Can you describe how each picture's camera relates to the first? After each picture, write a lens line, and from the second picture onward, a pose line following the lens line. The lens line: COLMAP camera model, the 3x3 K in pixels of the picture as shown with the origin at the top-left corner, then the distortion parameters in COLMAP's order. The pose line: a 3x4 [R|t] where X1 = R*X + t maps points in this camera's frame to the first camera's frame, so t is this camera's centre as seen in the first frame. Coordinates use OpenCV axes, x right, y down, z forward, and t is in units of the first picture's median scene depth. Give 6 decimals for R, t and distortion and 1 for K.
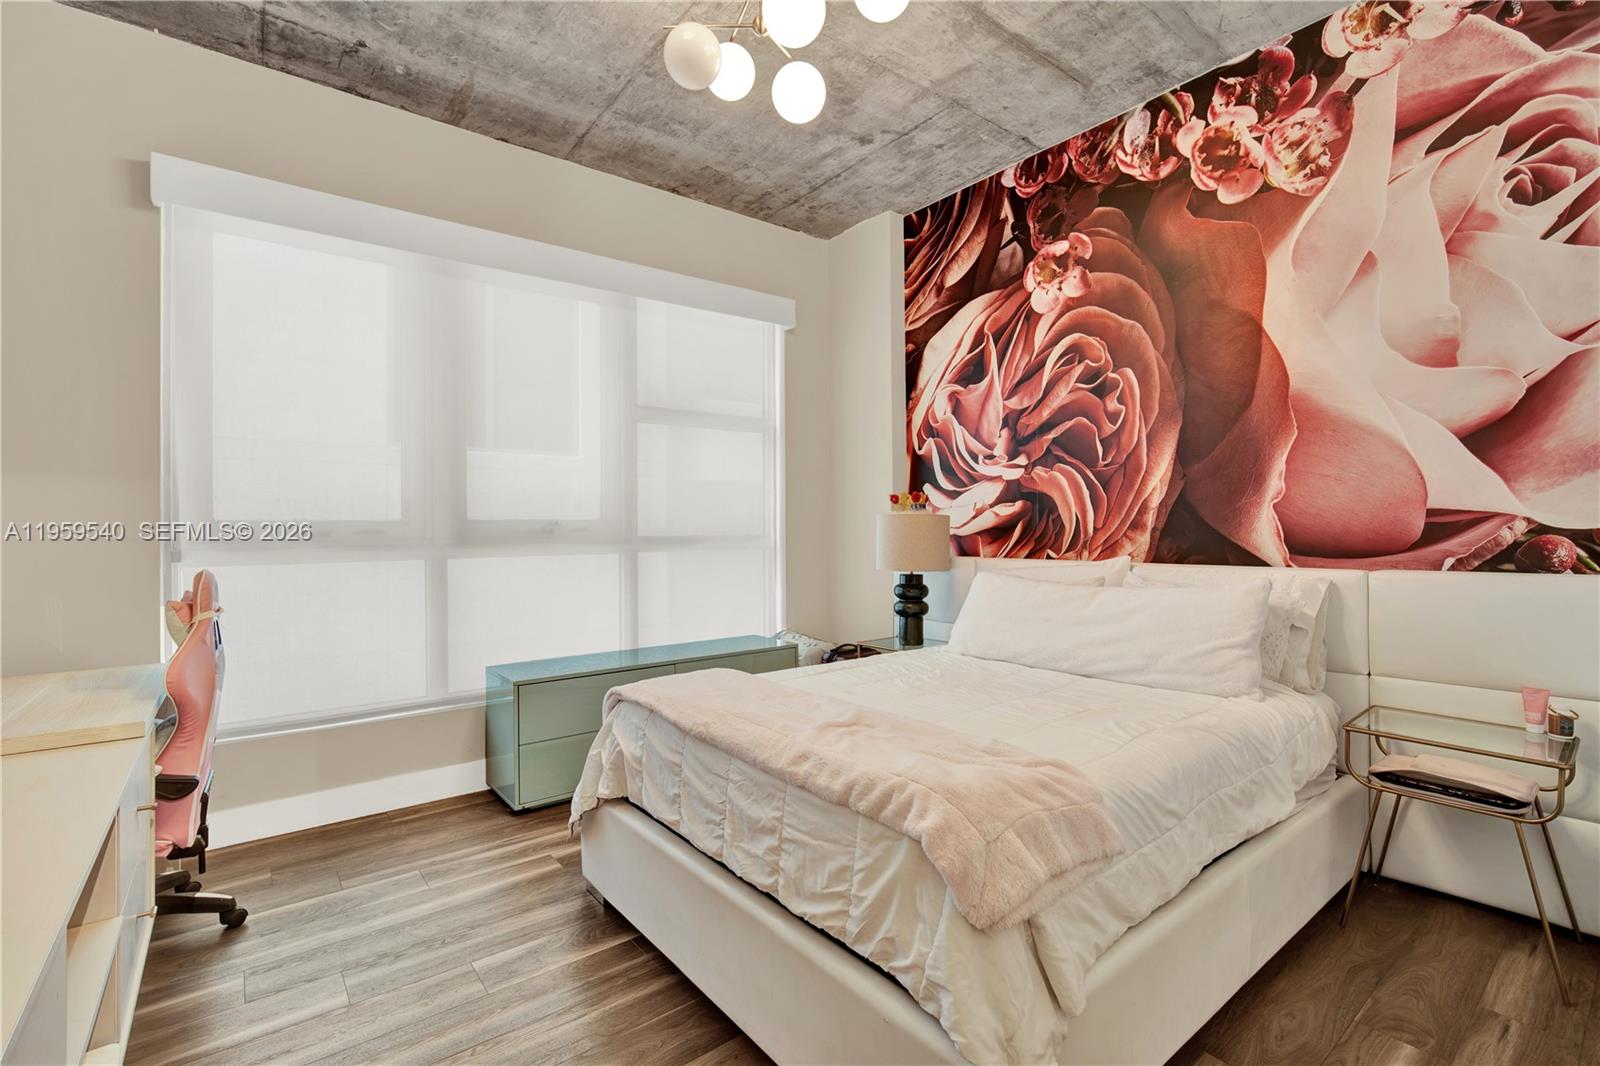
lens RADIAL K [[712.6, 0, 797.0], [0, 712.6, 537.6], [0, 0, 1]] dist [-0.001027, 0.000913]
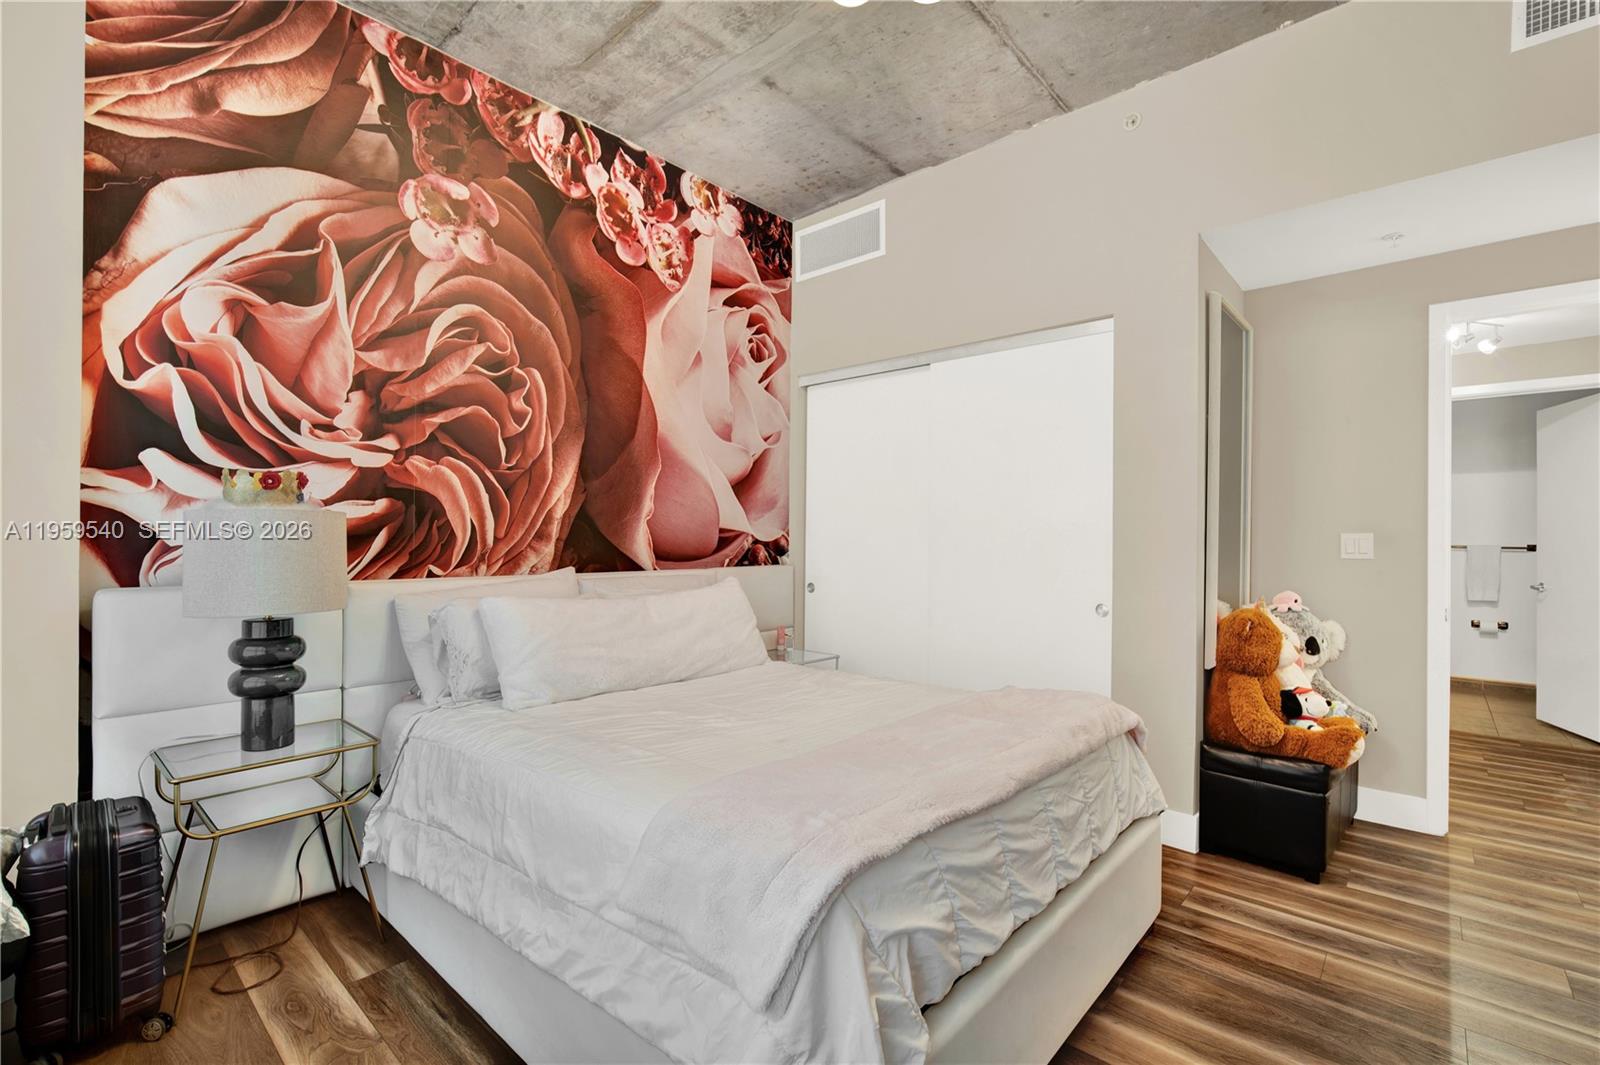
lens RADIAL K [[712.6, 0, 797.5], [0, 712.6, 532.9], [0, 0, 1]] dist [-0.001027, 0.000913]
pose [[-0.156666, 0.003145, 0.987647, -0.515515], [-0.003794, 0.999986, -0.003786, -0.018166], [-0.987644, -0.004340, -0.156651, 0.788209]]
